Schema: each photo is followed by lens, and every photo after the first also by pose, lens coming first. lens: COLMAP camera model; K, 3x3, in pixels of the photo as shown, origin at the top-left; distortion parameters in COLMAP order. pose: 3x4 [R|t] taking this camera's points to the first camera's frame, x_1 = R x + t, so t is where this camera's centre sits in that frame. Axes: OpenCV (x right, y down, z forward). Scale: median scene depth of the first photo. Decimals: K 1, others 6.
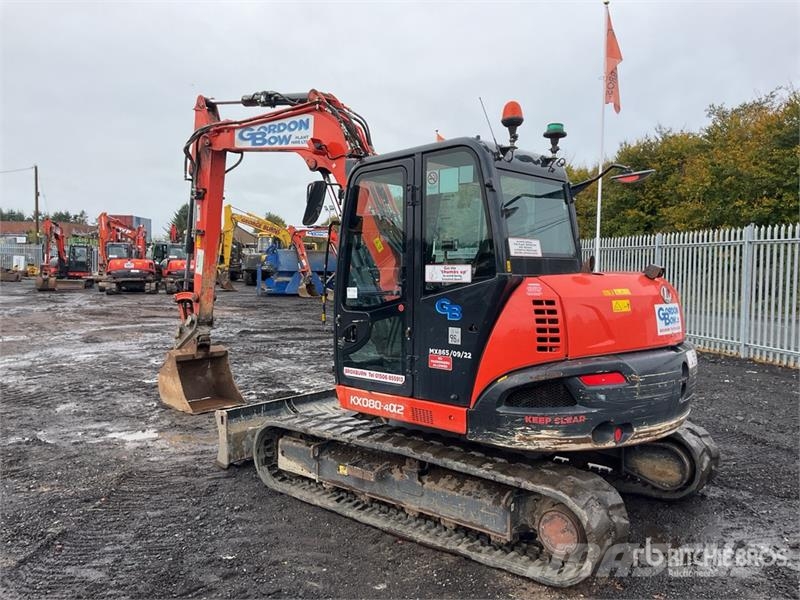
lens RADIAL K [[658.3, 0, 398.6], [0, 658.3, 299.0], [0, 0, 1]] dist [0.068490, -0.101630]
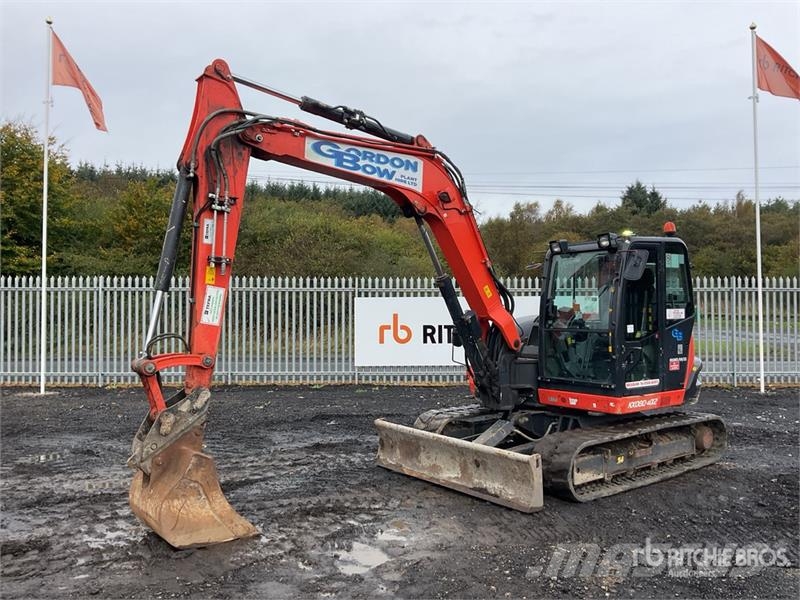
lens RADIAL K [[658.3, 0, 397.0], [0, 658.3, 301.3], [0, 0, 1]] dist [0.068490, -0.101630]
pose [[0.194147, 0.004451, 0.980962, -0.952513], [0.053282, 0.998466, -0.015076, -0.044870], [-0.979524, 0.055194, 0.193612, 0.733079]]
